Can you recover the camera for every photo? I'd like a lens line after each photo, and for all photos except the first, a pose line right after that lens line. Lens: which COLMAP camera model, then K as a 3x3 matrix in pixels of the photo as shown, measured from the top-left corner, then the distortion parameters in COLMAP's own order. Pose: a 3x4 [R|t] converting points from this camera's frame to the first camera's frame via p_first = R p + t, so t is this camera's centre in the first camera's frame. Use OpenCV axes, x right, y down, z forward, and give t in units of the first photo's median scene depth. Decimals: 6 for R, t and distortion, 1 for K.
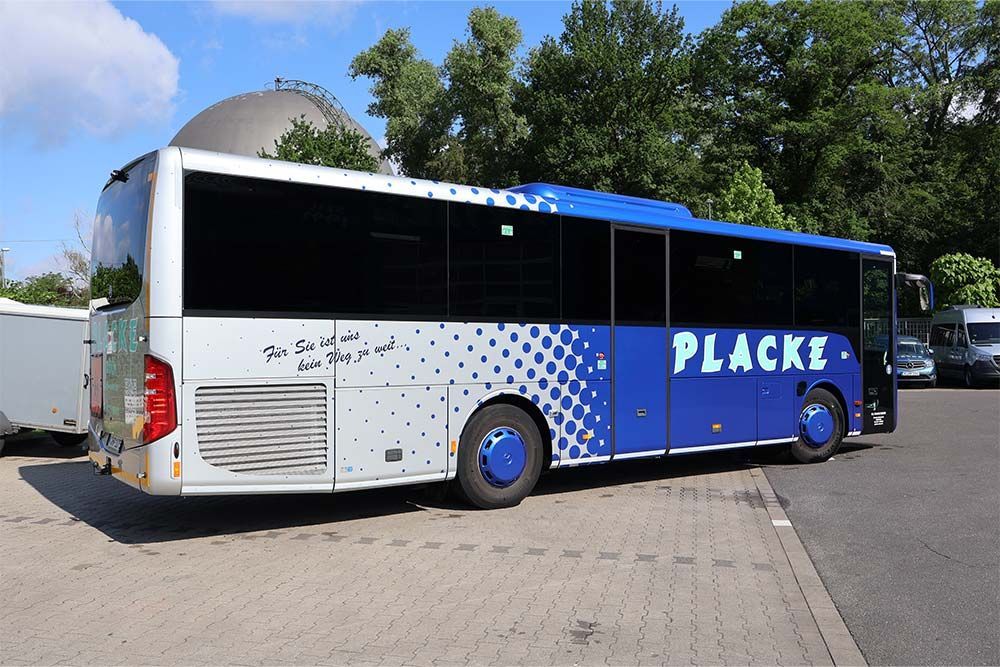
lens RADIAL K [[827.2, 0, 500.0], [0, 827.2, 333.5], [0, 0, 1]] dist [-0.034496, 0.002789]
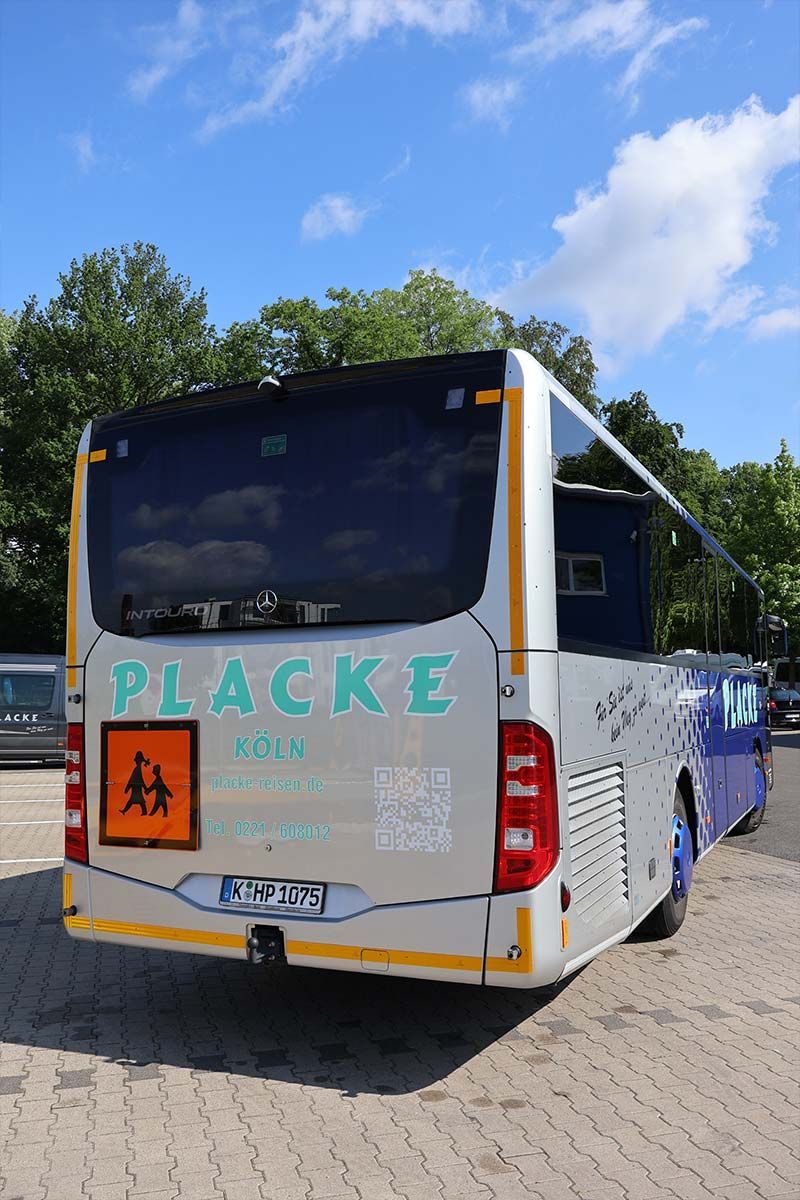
lens RADIAL K [[992.6, 0, 400.2], [0, 992.6, 620.2], [0, 0, 1]] dist [-0.034496, 0.002789]
pose [[0.872194, 0.031597, 0.488138, -0.091368], [0.000286, 0.997879, -0.065103, 0.000298], [-0.489160, 0.056922, 0.870335, 0.053779]]
